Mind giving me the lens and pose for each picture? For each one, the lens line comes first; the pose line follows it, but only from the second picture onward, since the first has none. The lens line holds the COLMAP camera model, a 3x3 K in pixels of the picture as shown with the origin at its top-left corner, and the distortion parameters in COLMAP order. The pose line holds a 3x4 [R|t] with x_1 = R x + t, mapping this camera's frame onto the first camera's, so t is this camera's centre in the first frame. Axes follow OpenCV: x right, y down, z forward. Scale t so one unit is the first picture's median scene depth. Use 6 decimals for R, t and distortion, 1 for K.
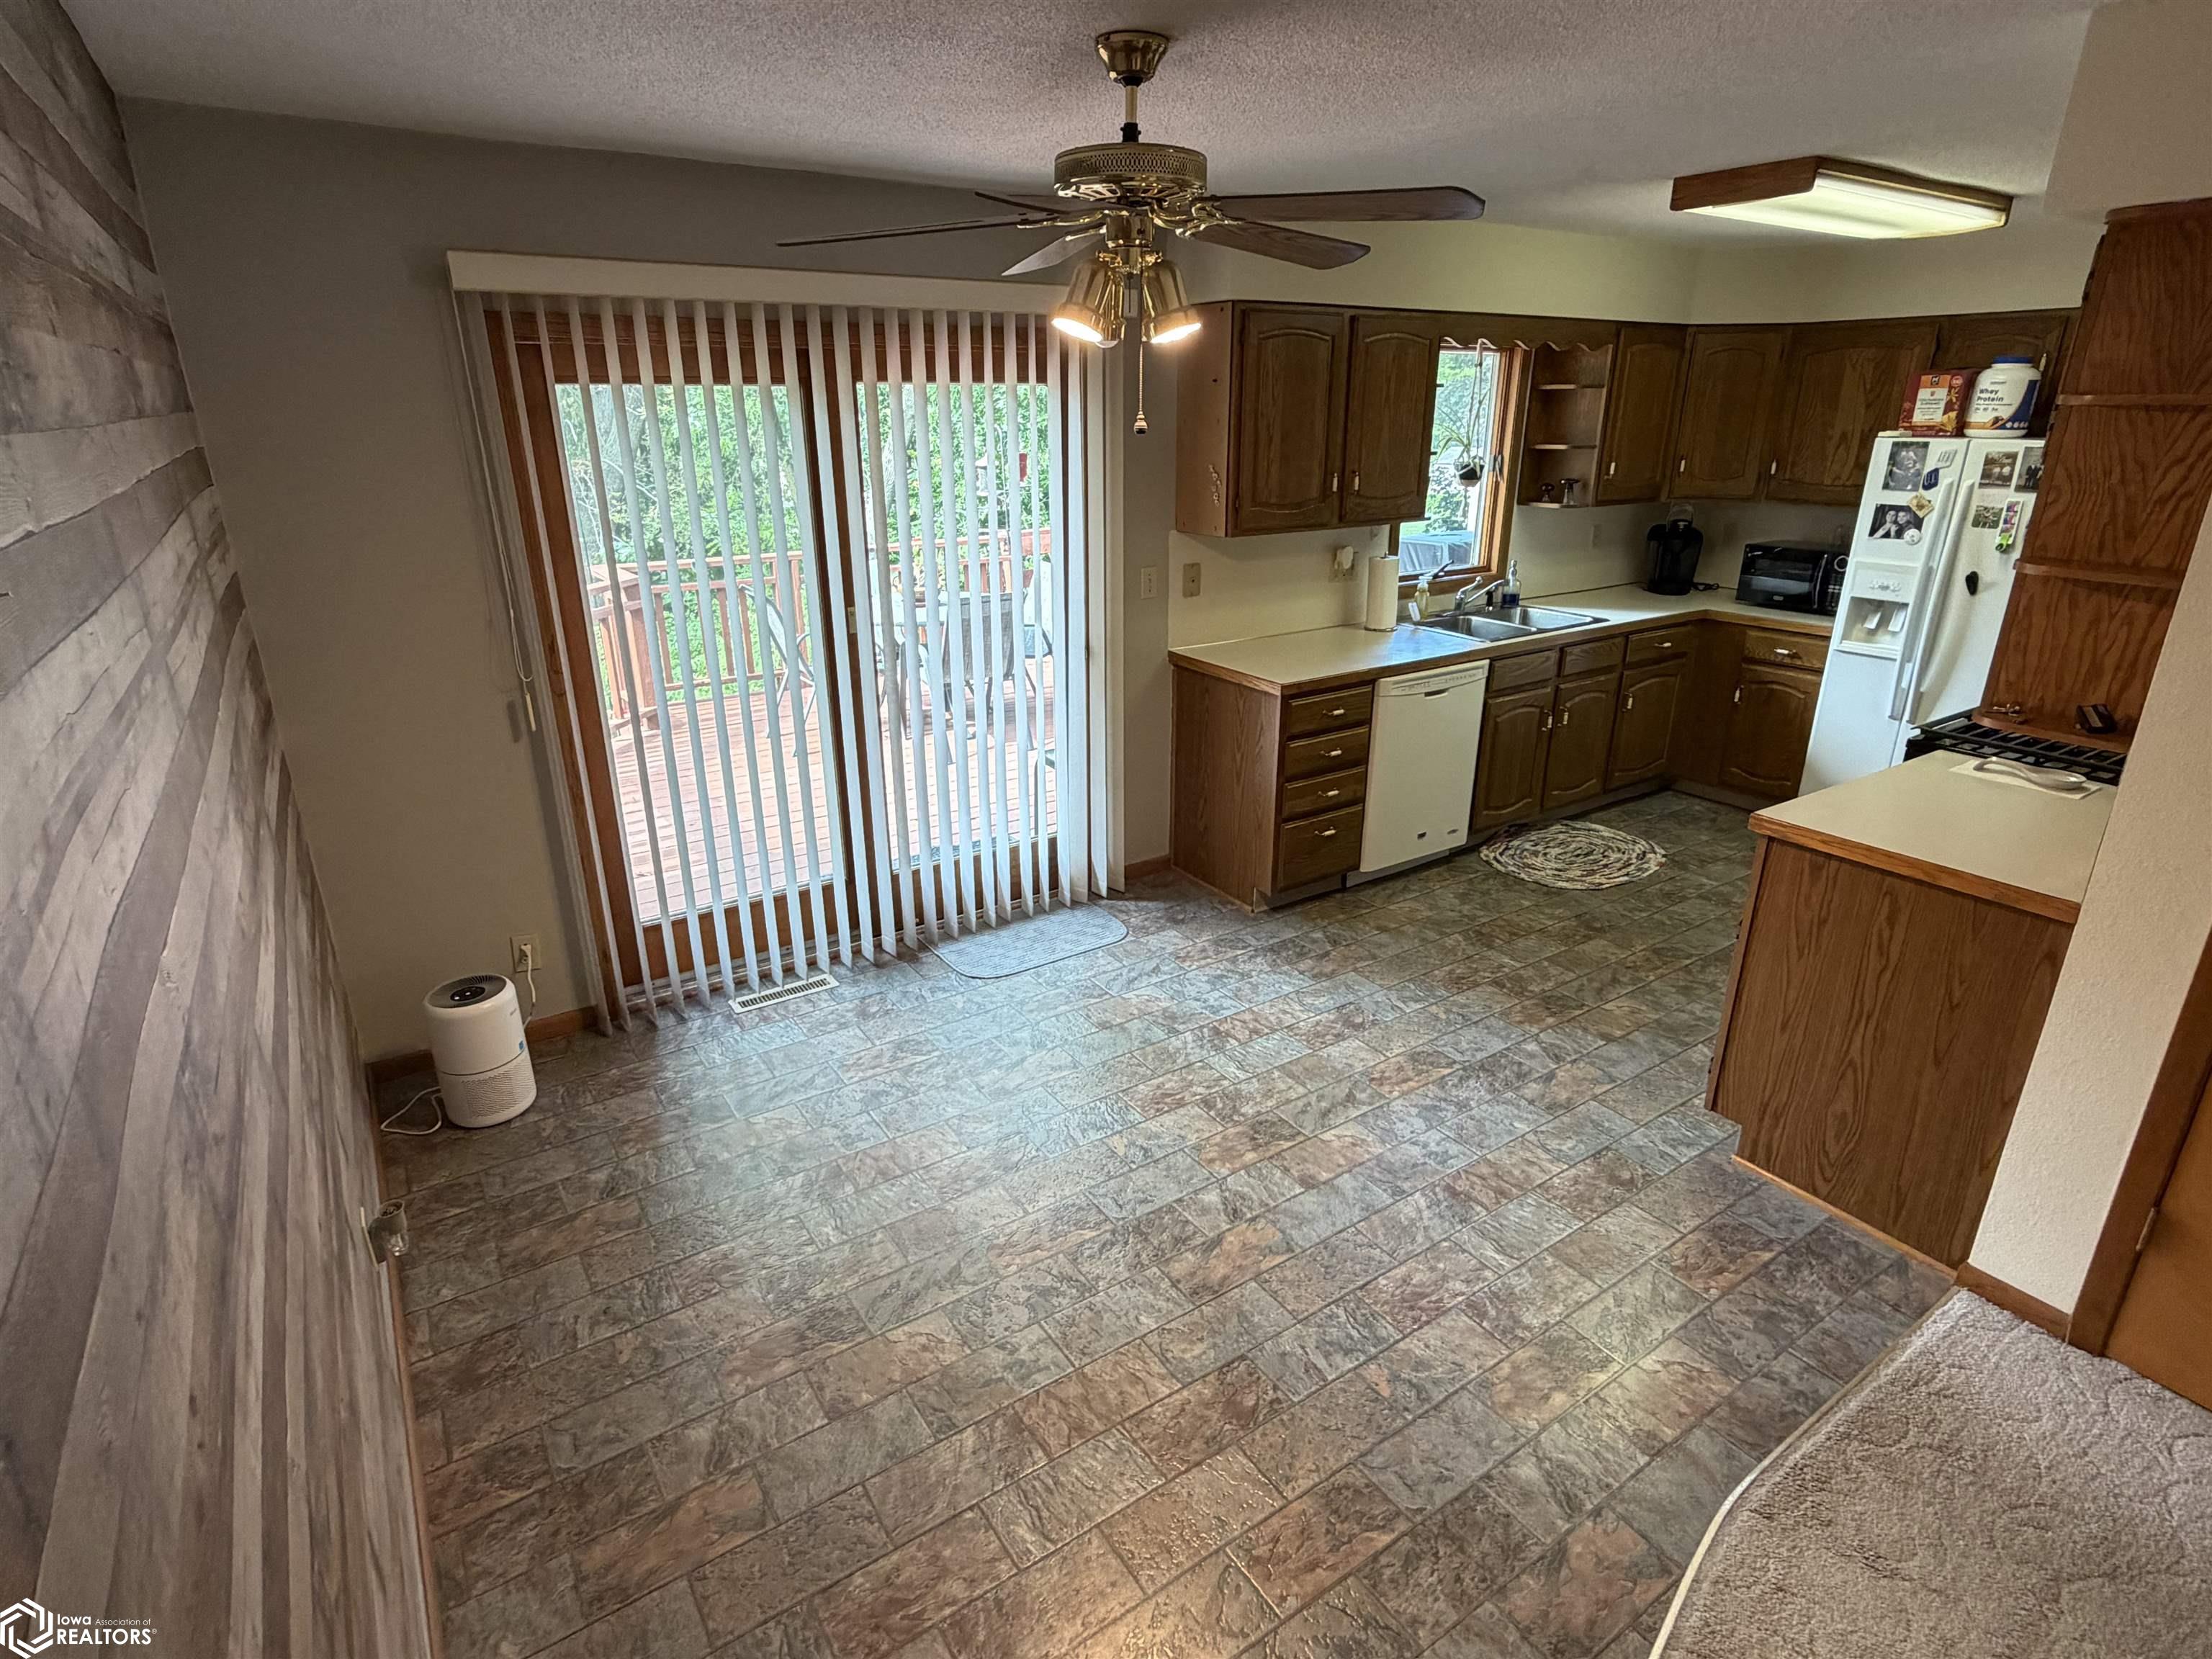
lens RADIAL K [[1160.9, 0, 1096.8], [0, 1160.9, 835.5], [0, 0, 1]] dist [-0.001075, -0.000161]
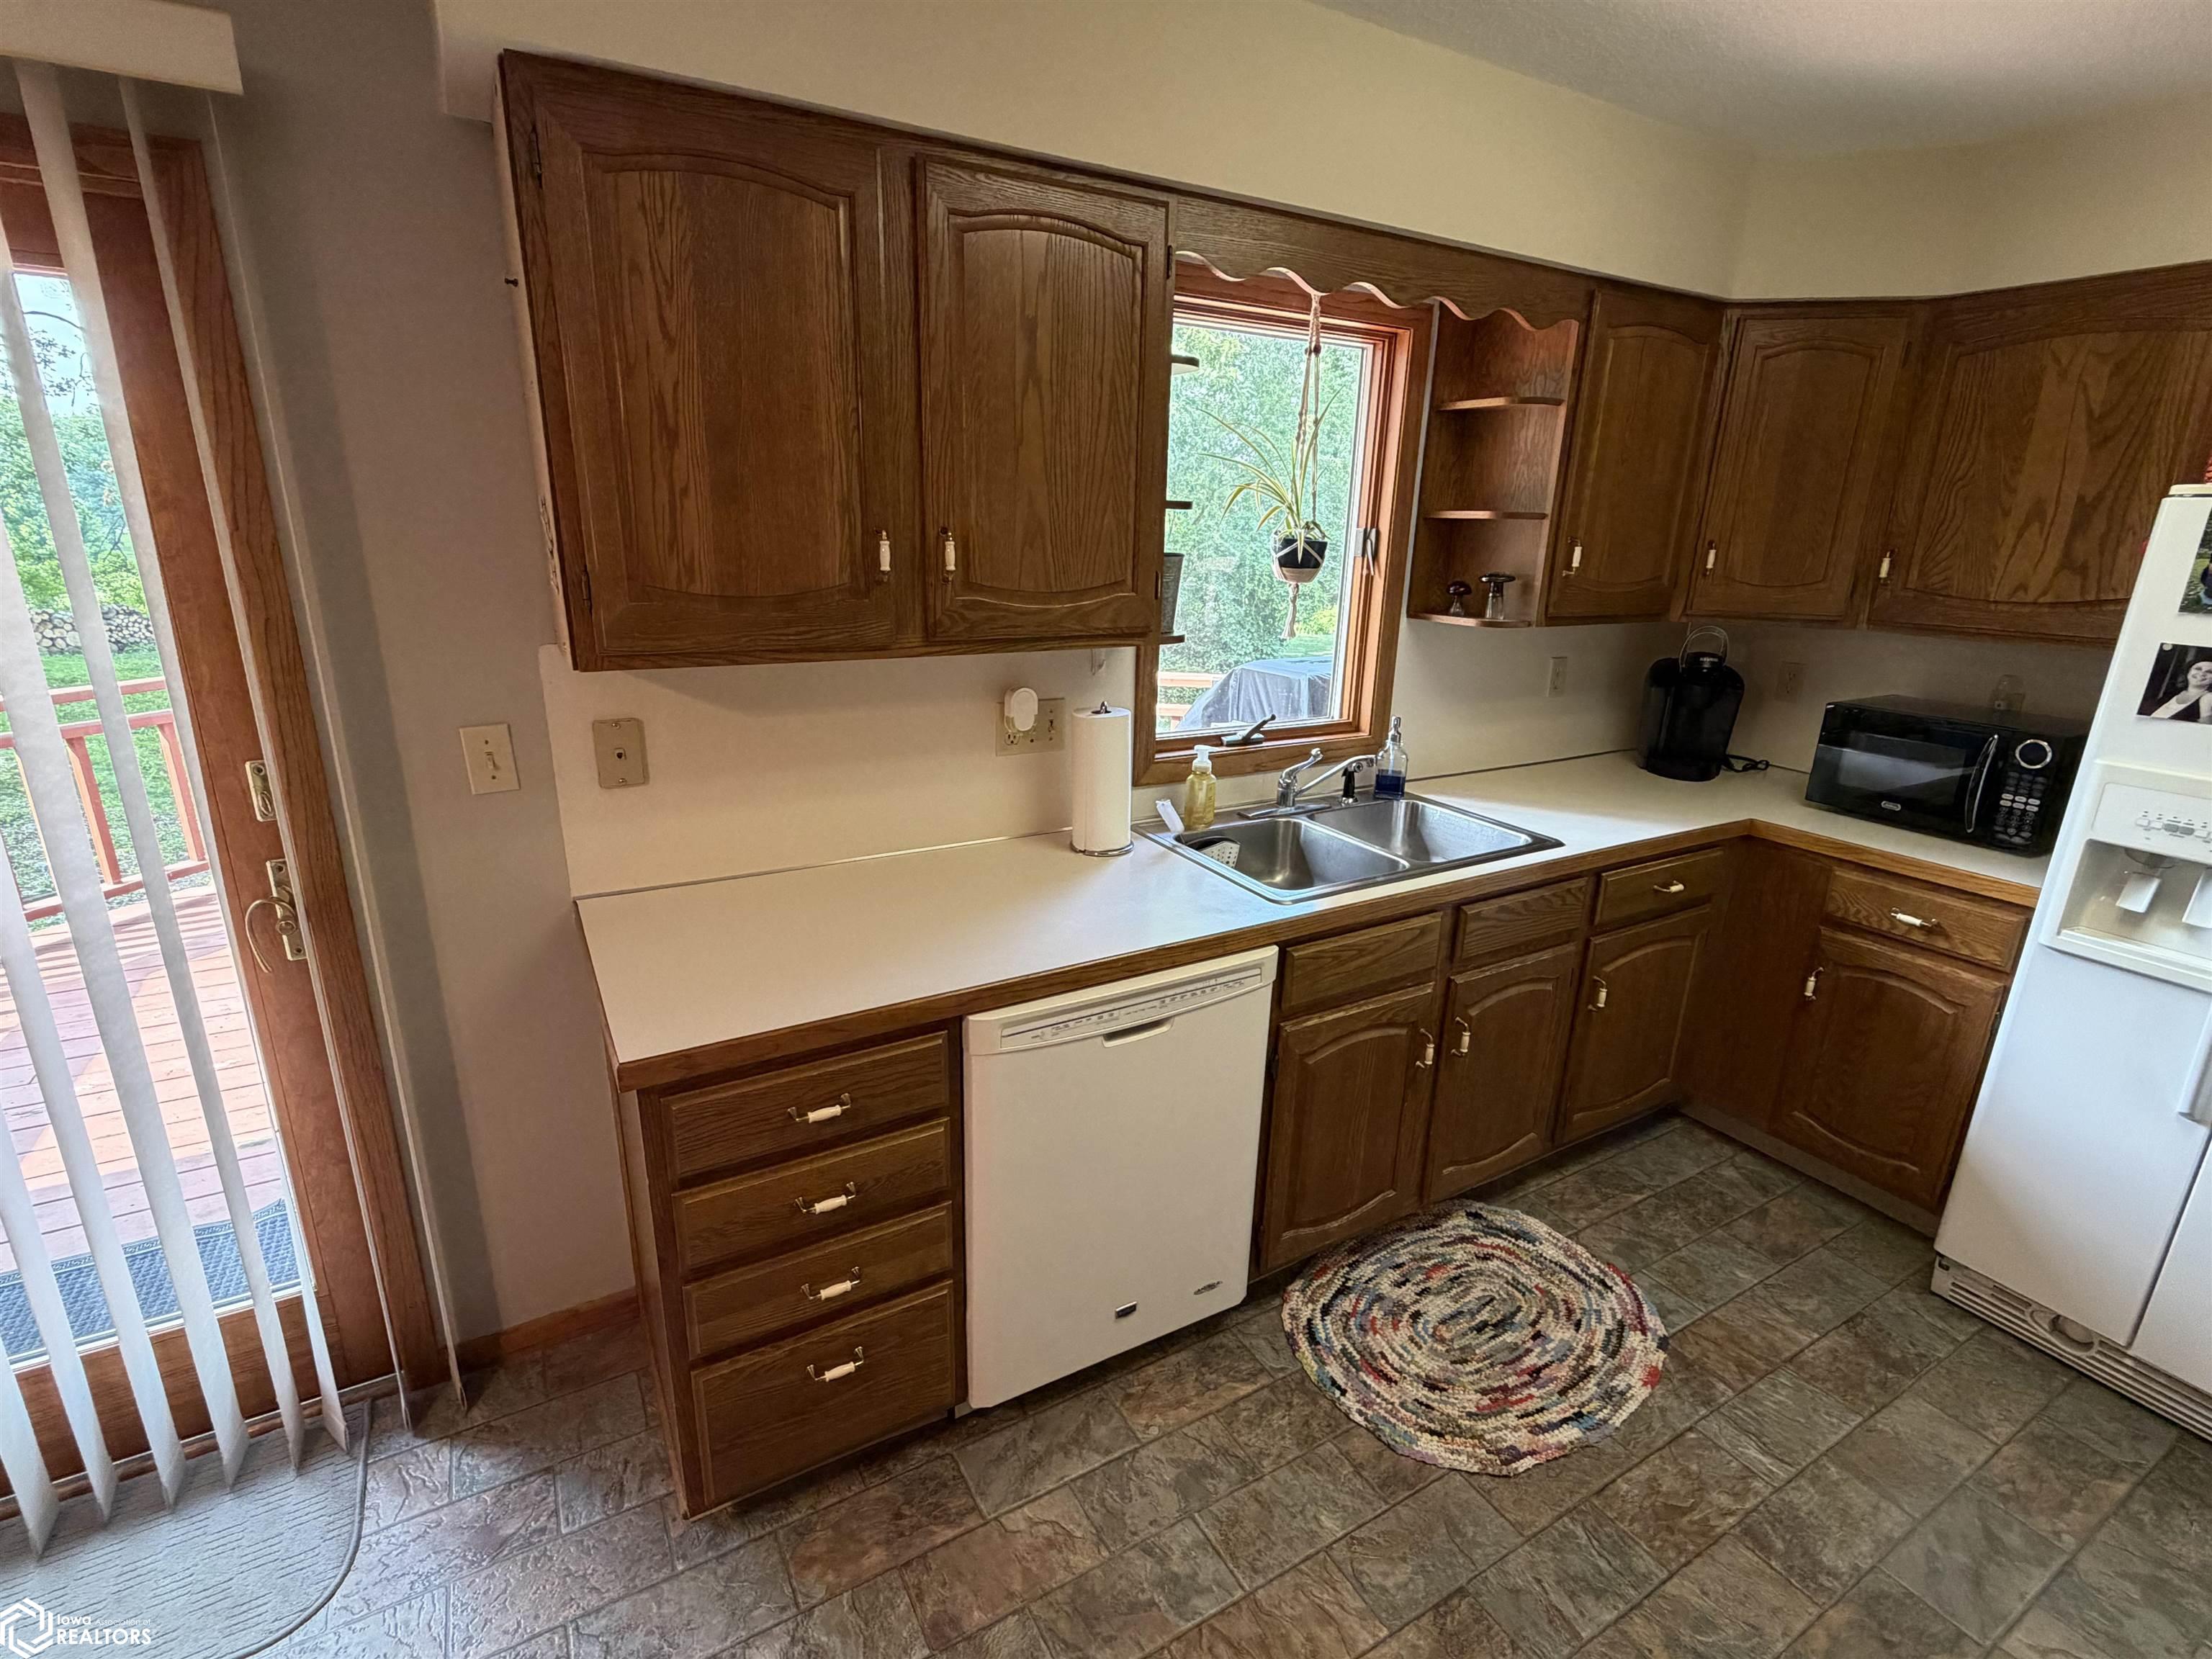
lens RADIAL K [[1035.9, 0, 1103.4], [0, 1035.9, 830.8], [0, 0, 1]] dist [-0.000195, -0.000253]
pose [[0.997464, 0.045670, -0.054580, 0.265105], [-0.048840, 0.997107, -0.058237, -0.155944], [0.051762, 0.060755, 0.996810, 0.534287]]
